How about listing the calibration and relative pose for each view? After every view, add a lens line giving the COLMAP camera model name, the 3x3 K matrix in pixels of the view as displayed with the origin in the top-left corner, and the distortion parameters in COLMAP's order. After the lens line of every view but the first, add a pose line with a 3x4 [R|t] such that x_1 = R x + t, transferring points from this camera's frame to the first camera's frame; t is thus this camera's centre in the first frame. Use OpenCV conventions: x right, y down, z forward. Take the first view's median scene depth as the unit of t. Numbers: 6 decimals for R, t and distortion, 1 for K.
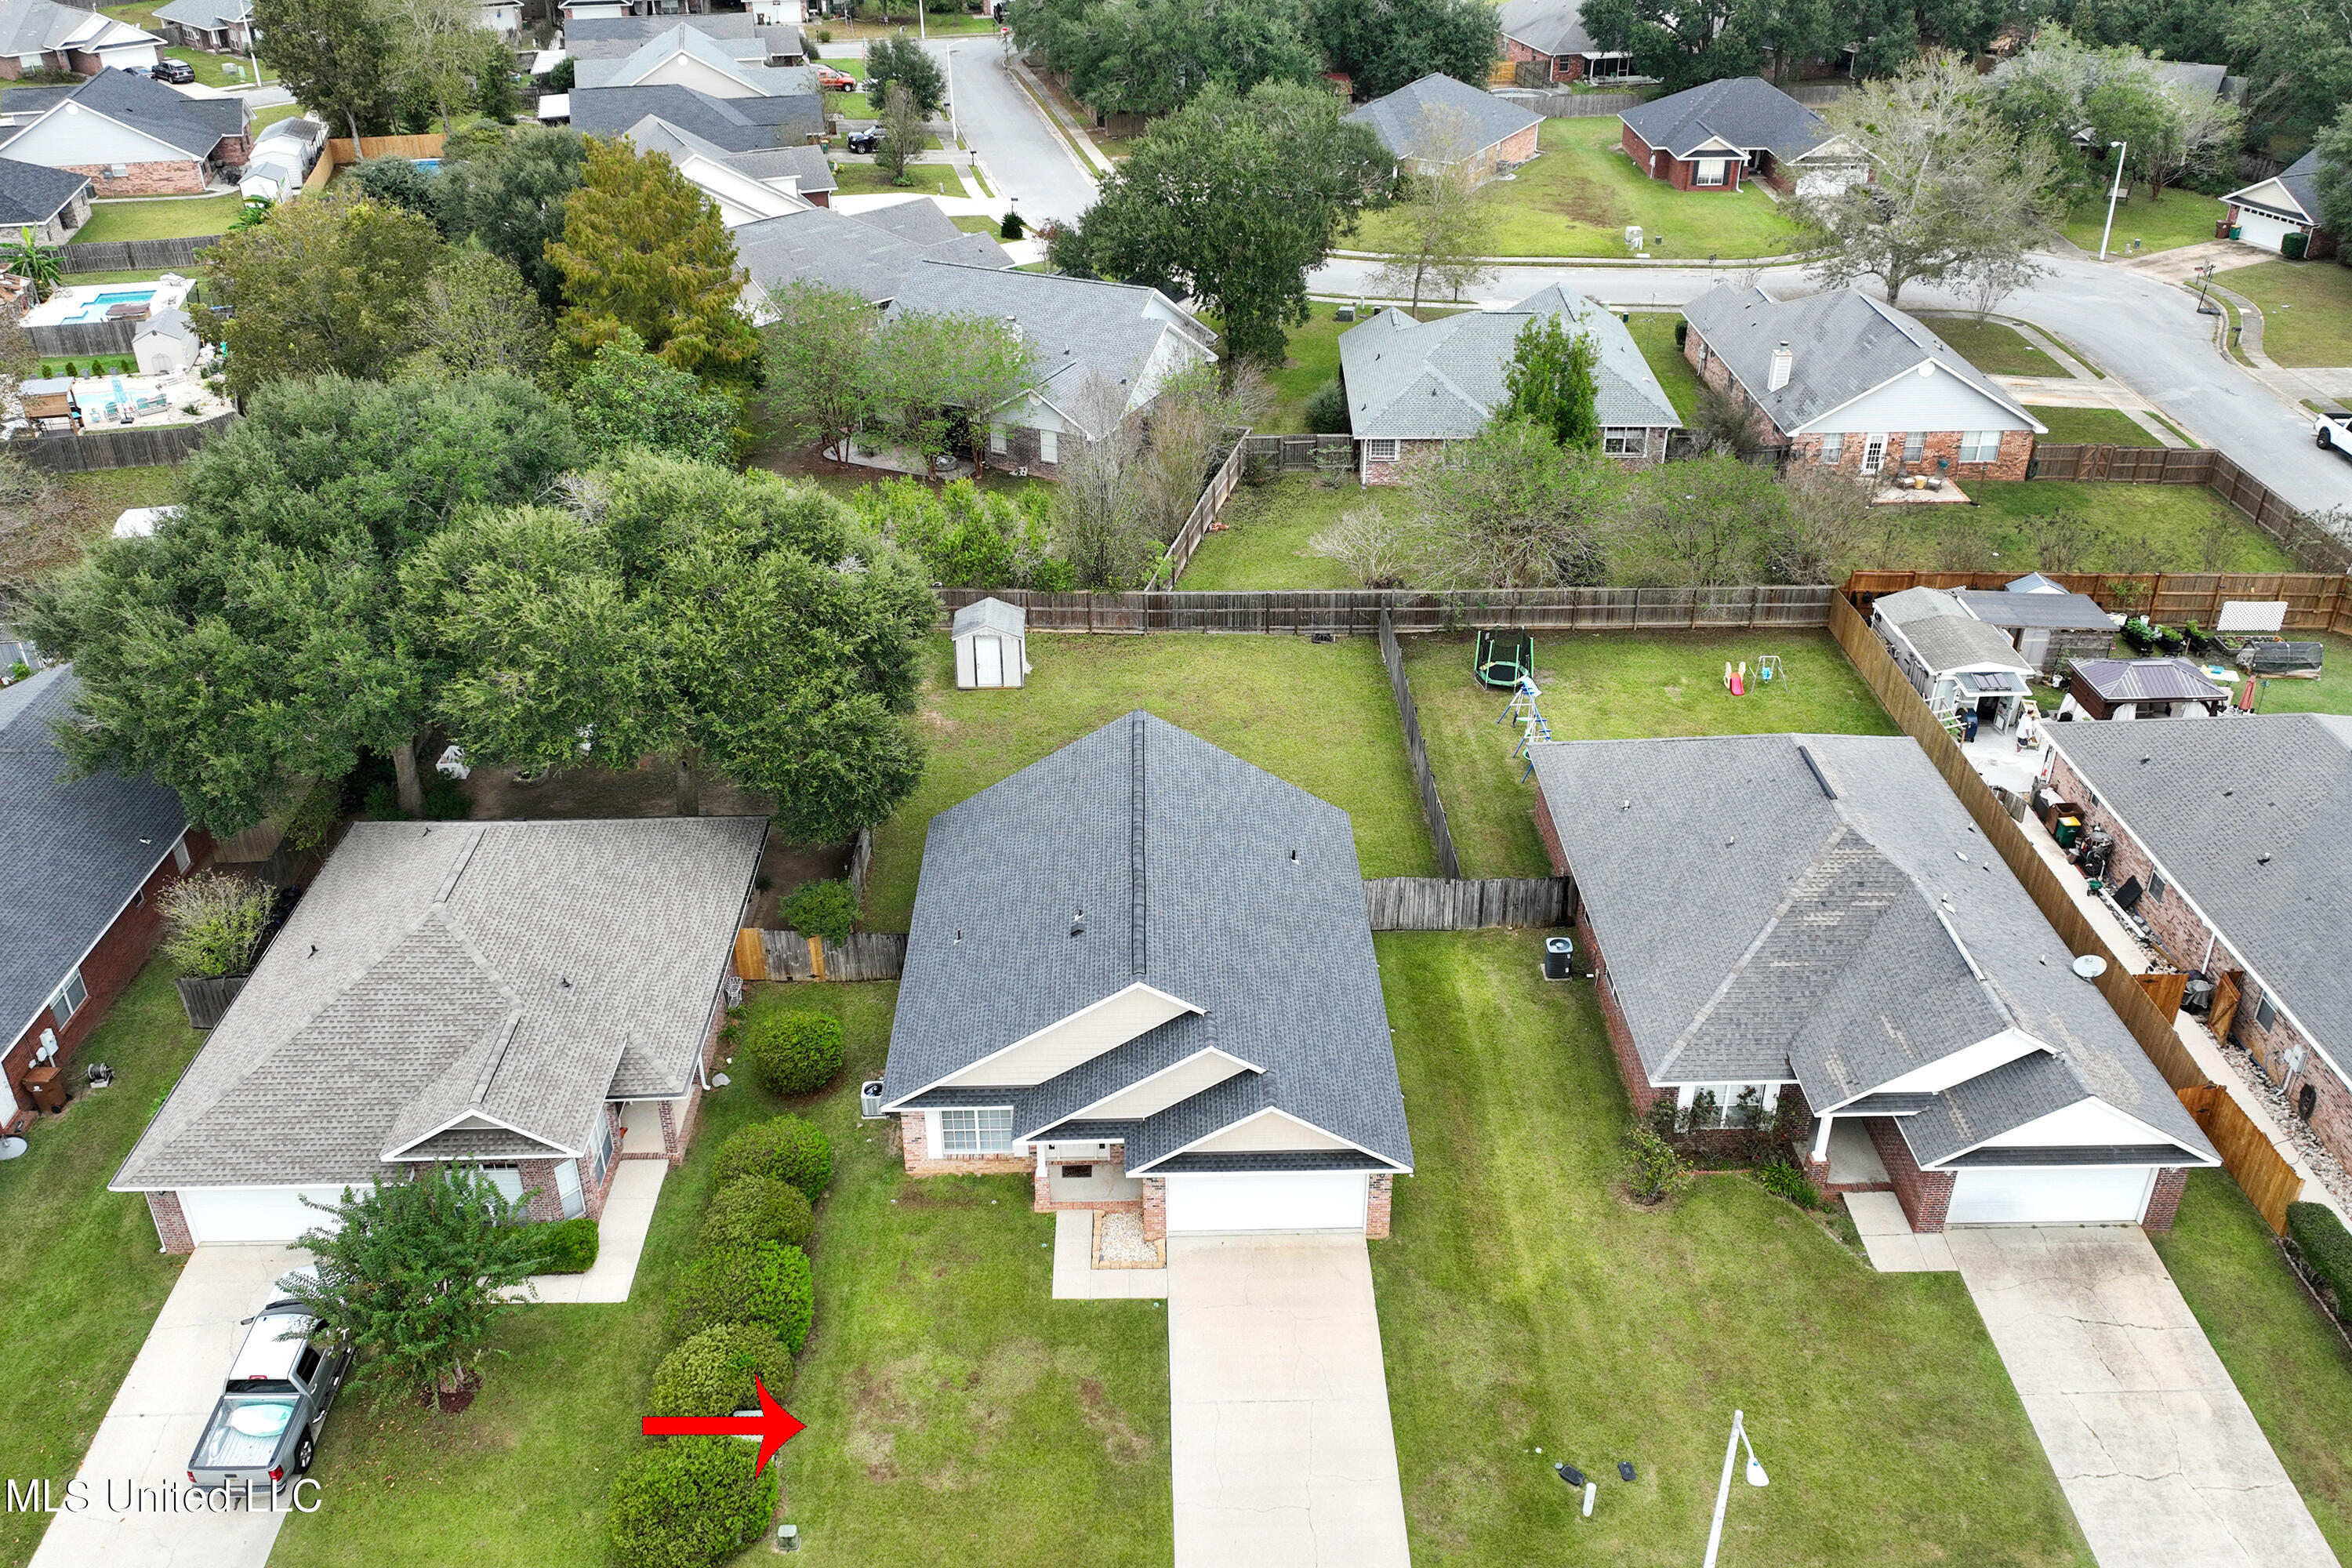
lens RADIAL K [[1872.2, 0, 1176.0], [0, 1872.2, 784.0], [0, 0, 1]] dist [0.000689, -0.001649]
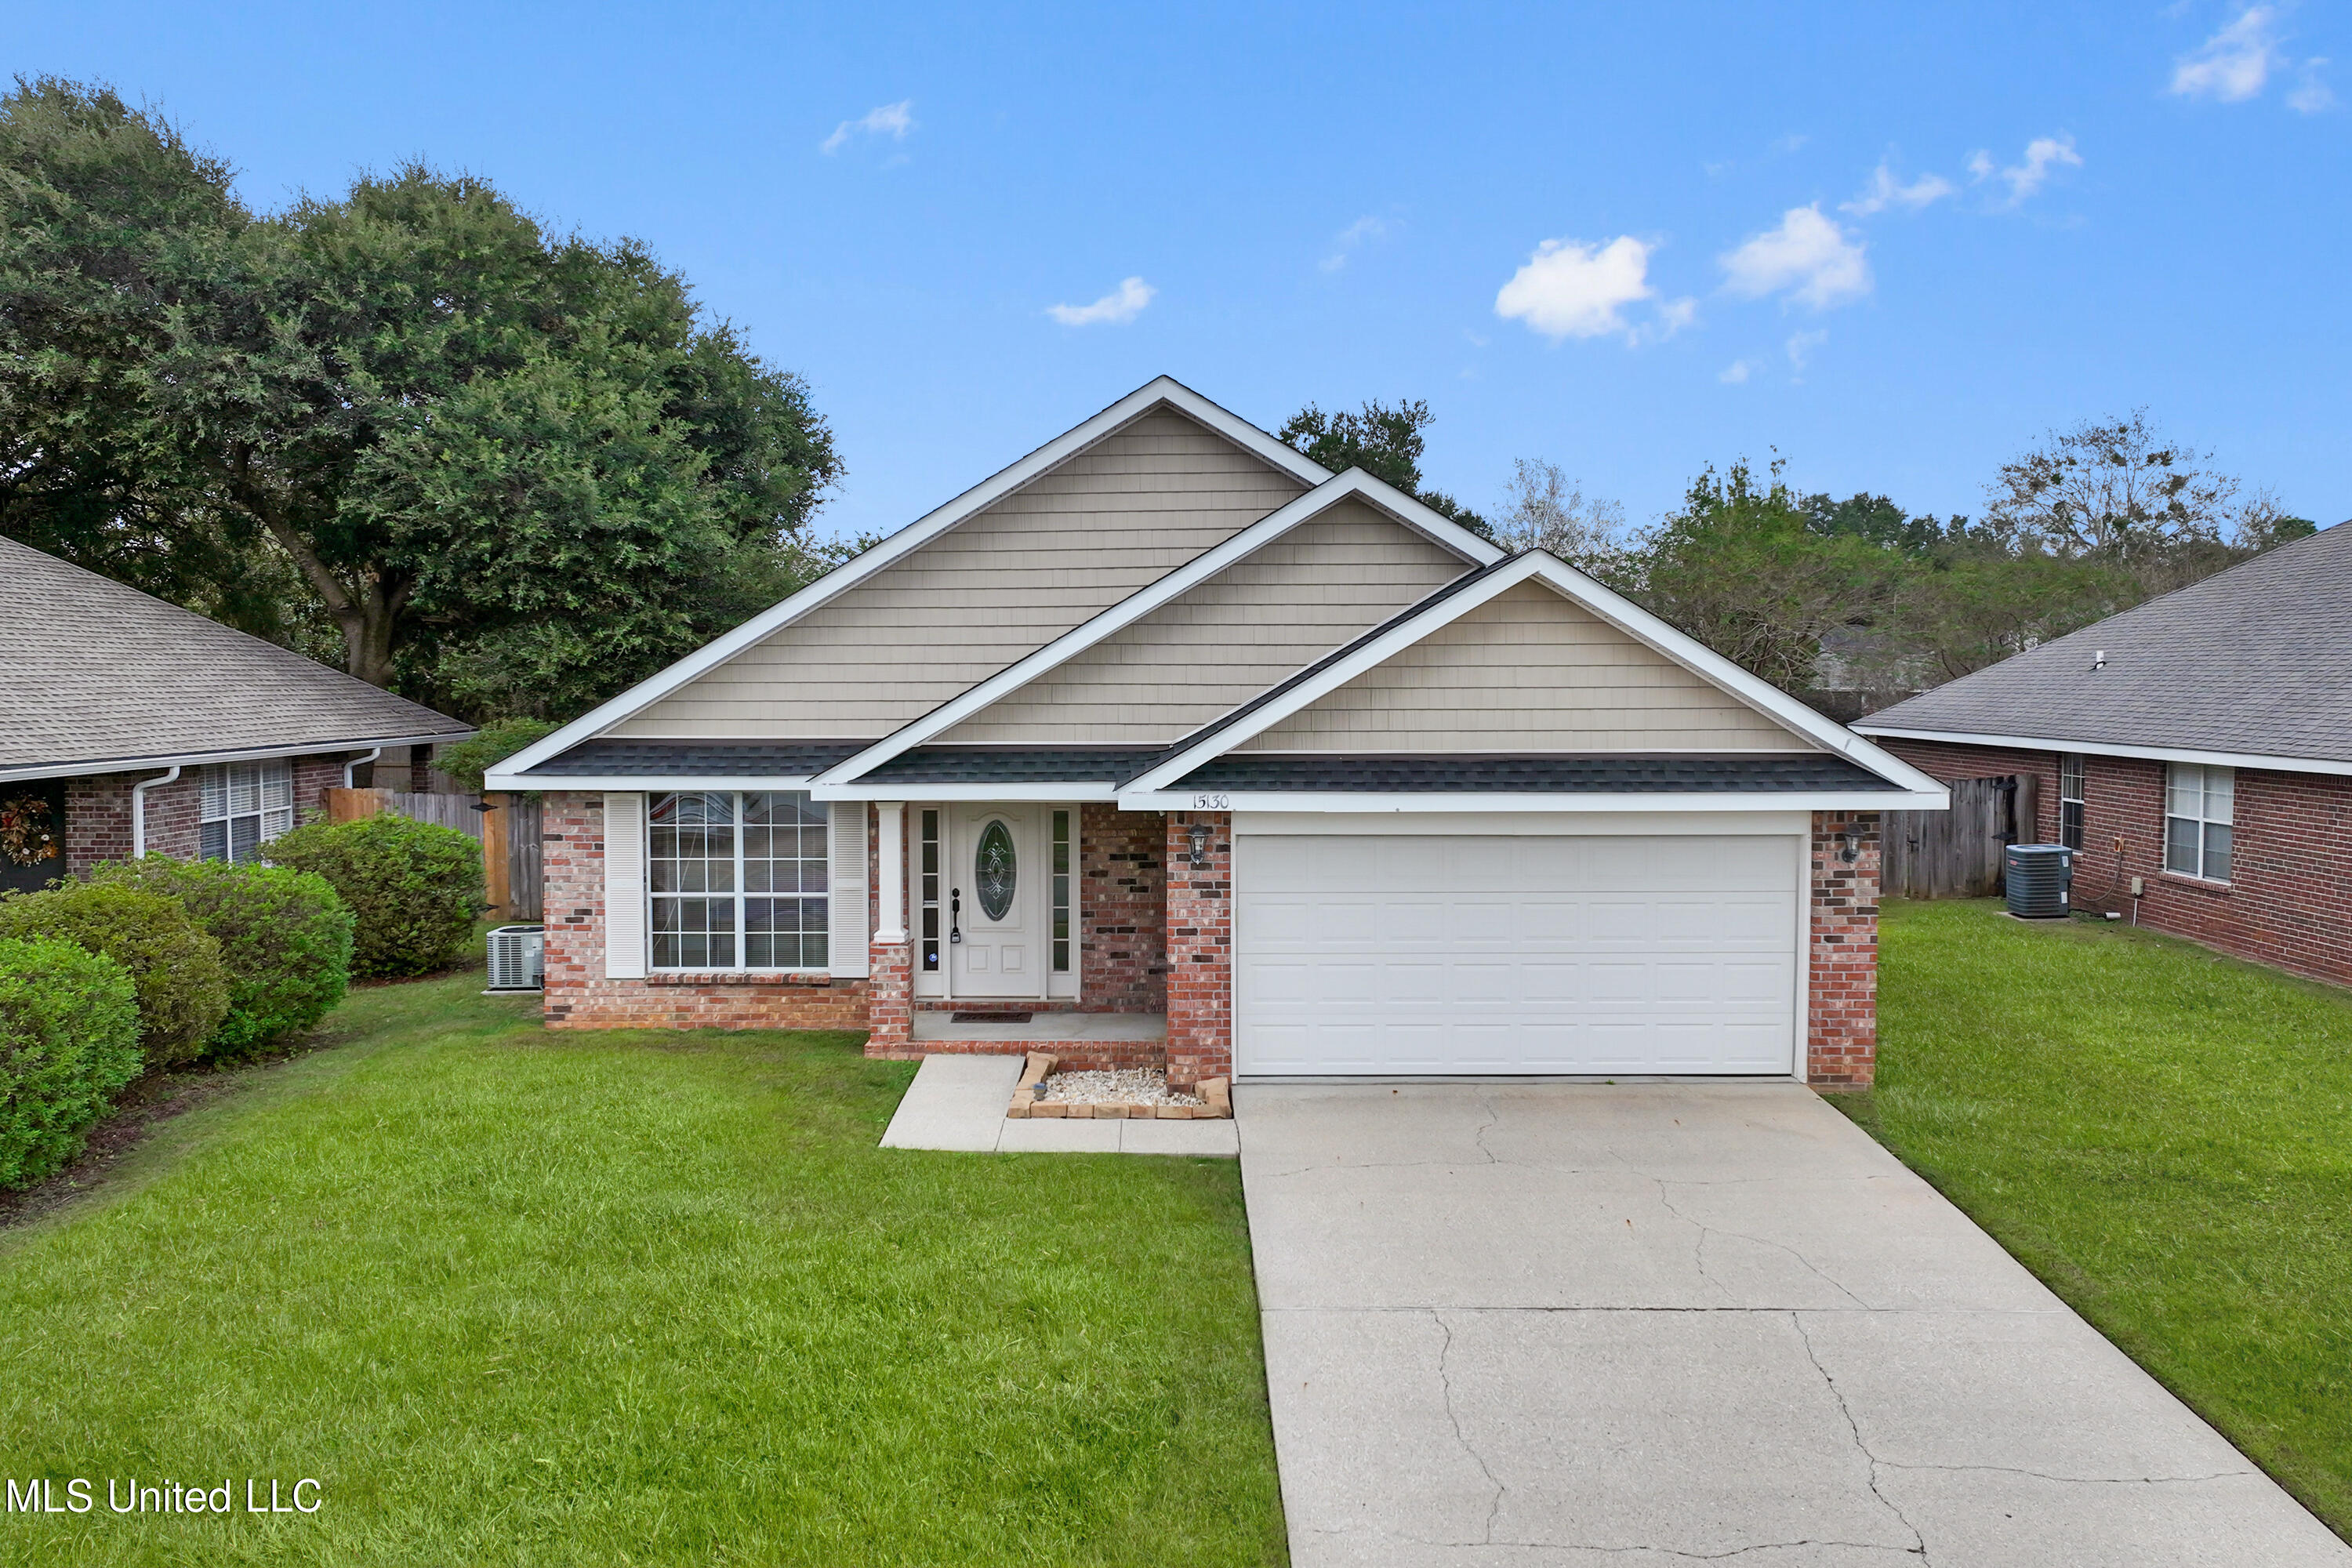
lens RADIAL K [[1872.2, 0, 1176.0], [0, 1872.2, 784.0], [0, 0, 1]] dist [0.000689, -0.001649]
pose [[0.999781, 0.003976, -0.020533, -0.005111], [-0.013179, 0.882075, -0.470925, 0.227693], [0.016240, 0.471093, 0.881934, 0.427396]]
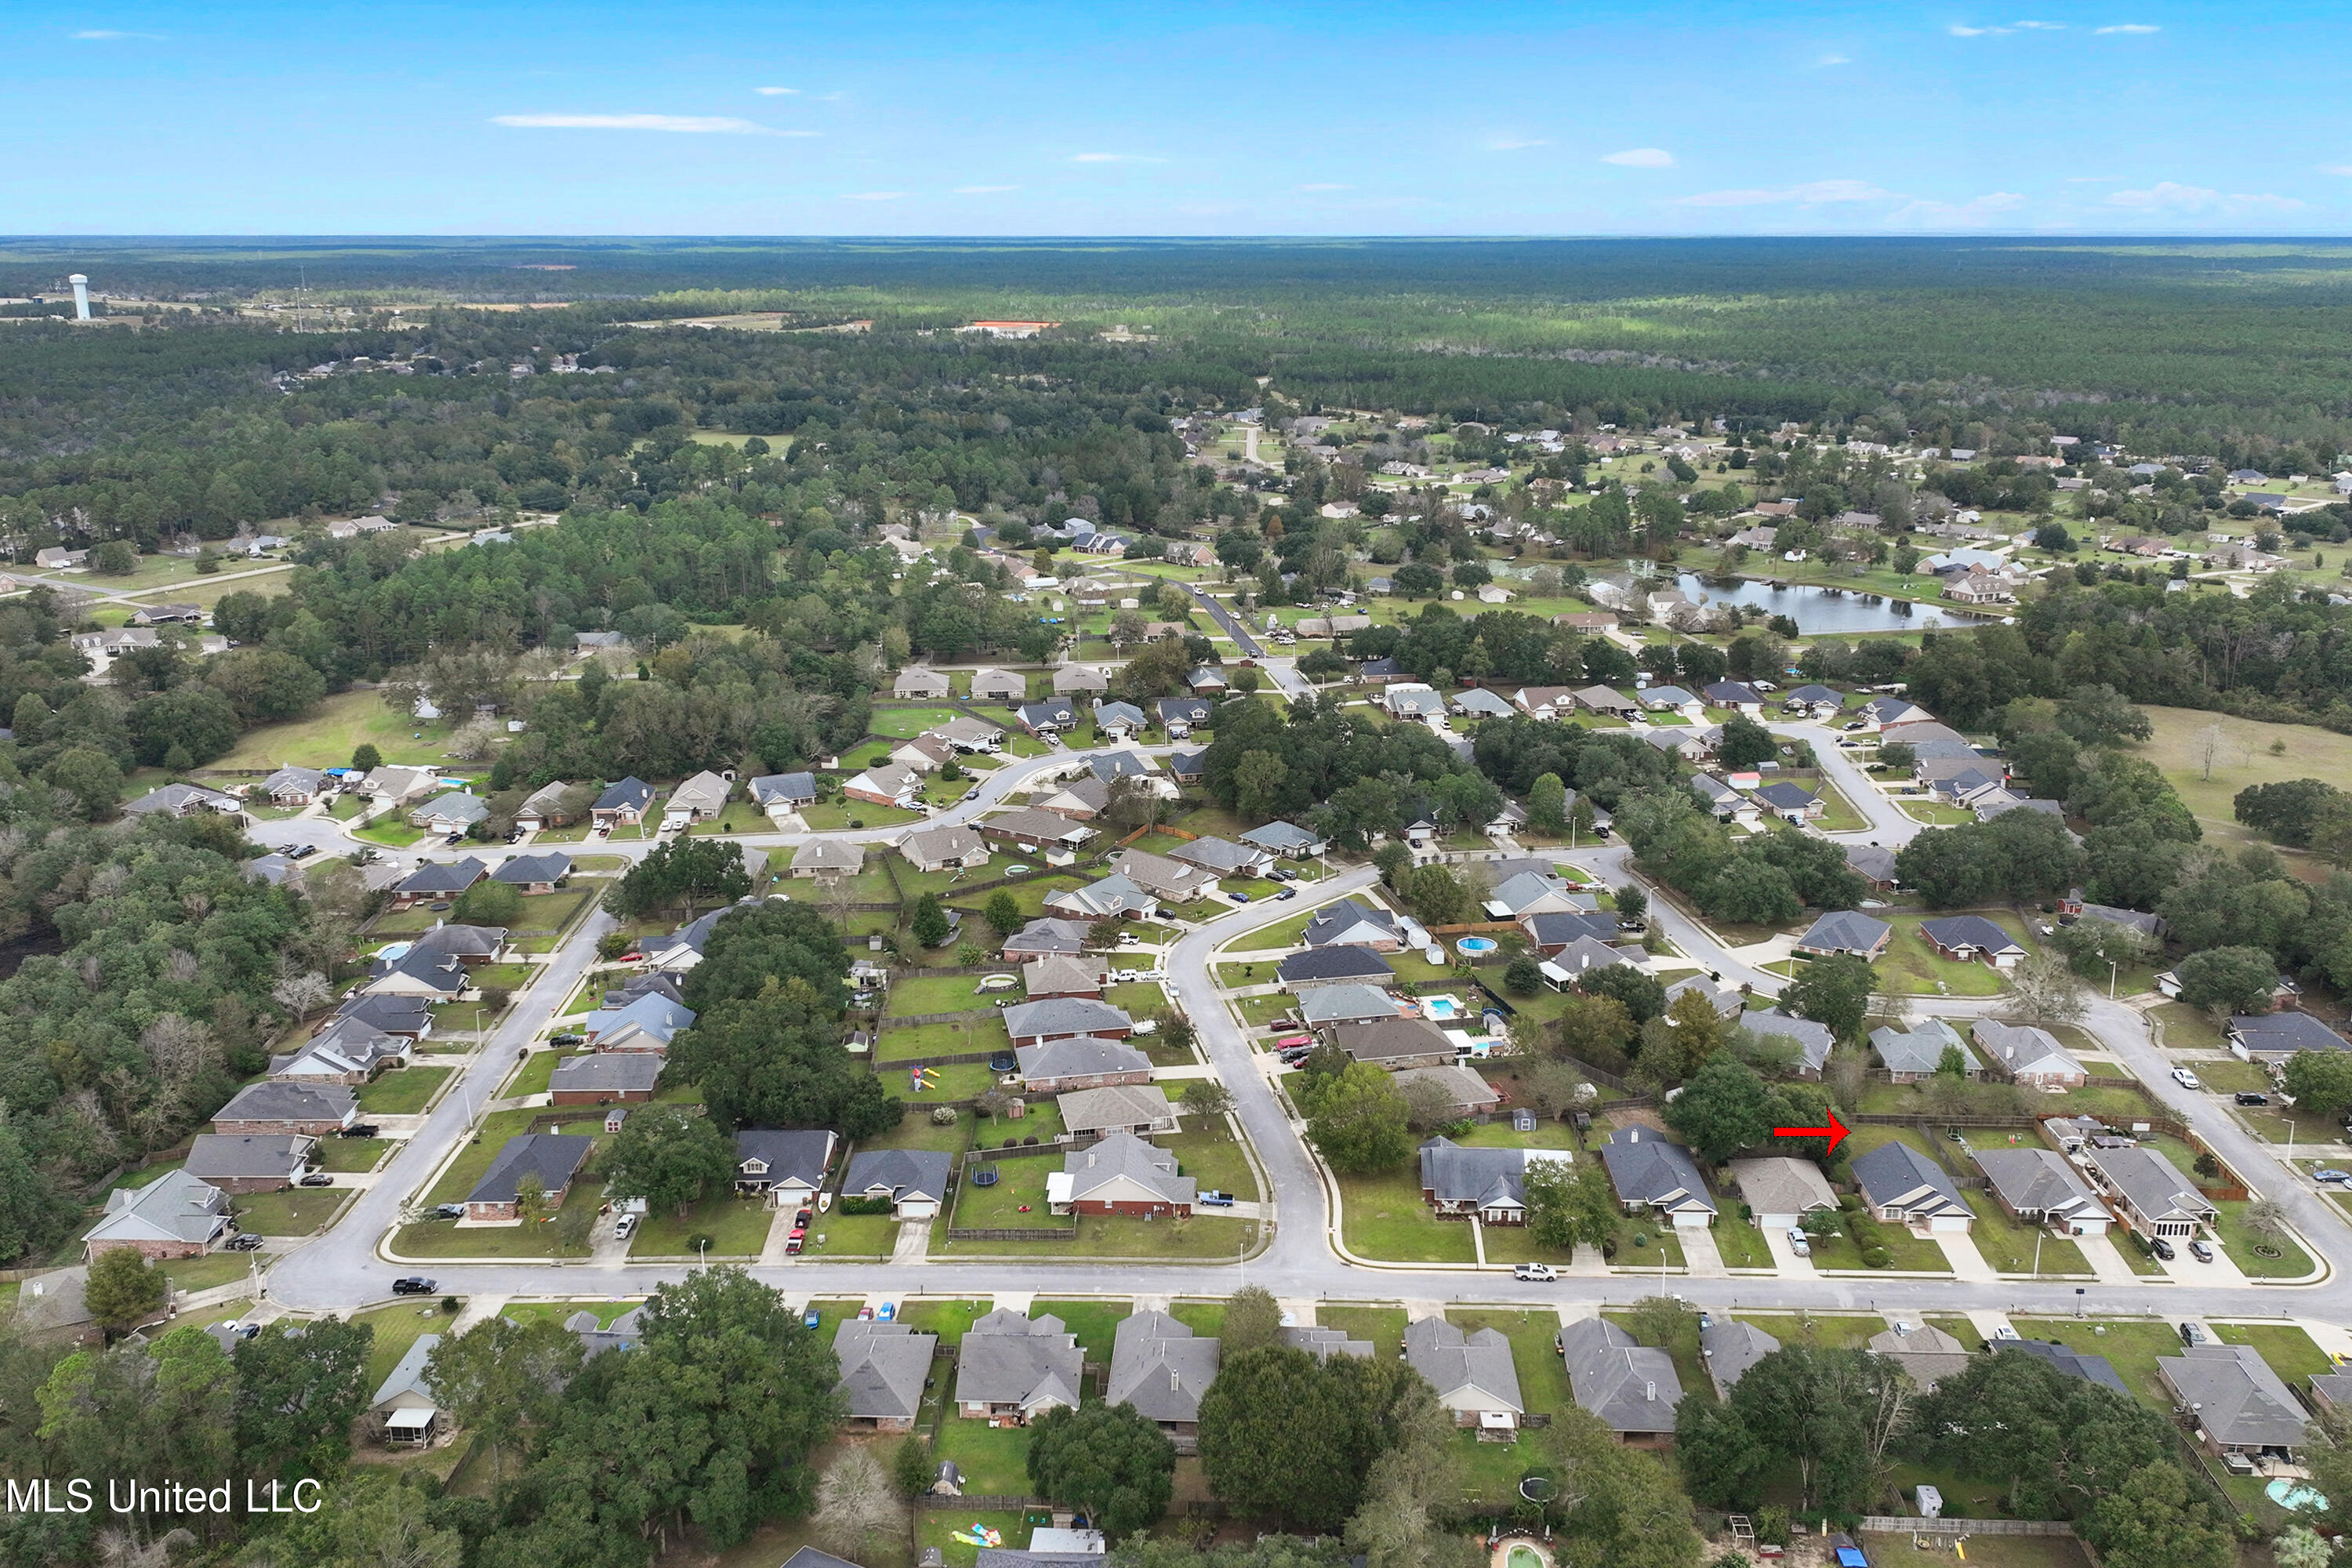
lens RADIAL K [[1907.8, 0, 1229.6], [0, 1907.8, 730.3], [0, 0, 1]] dist [0.000870, -0.002759]
pose [[0.999257, 0.017361, -0.034407, -1.257731], [-0.026434, 0.958427, -0.284112, 0.310799], [0.028044, 0.284810, 0.958174, -3.236283]]
